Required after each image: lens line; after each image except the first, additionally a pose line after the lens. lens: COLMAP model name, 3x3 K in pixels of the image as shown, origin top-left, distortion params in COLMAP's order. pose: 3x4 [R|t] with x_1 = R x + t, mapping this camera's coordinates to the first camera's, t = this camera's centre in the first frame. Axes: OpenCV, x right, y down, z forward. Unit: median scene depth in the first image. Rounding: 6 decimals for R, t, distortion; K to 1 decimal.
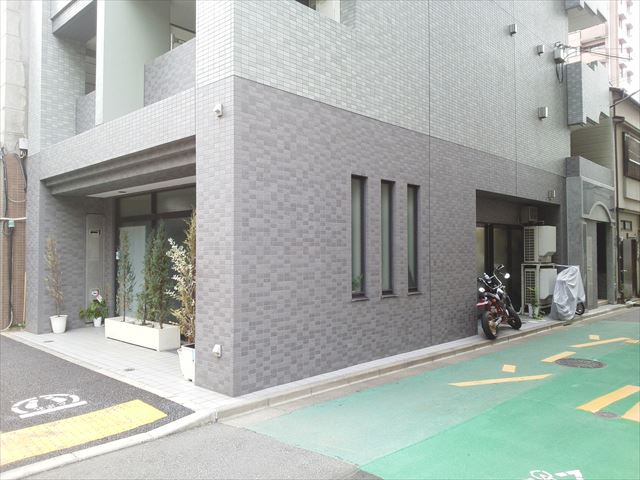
lens RADIAL K [[500.3, 0, 318.6], [0, 500.3, 240.0], [0, 0, 1]] dist [-0.004088, 0.003384]
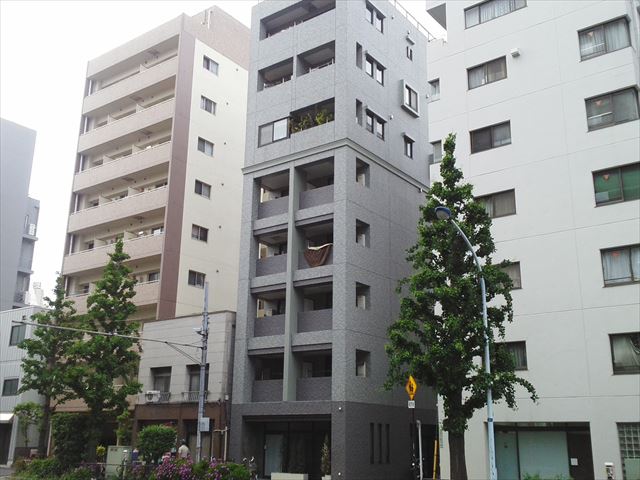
lens RADIAL K [[687.9, 0, 321.4], [0, 687.9, 239.3], [0, 0, 1]] dist [0.092754, 0.000000]
pose [[0.993739, 0.042153, 0.103471, -0.724401], [-0.014380, 0.966649, -0.255702, -0.120210], [-0.110799, 0.252614, 0.961202, -3.435367]]
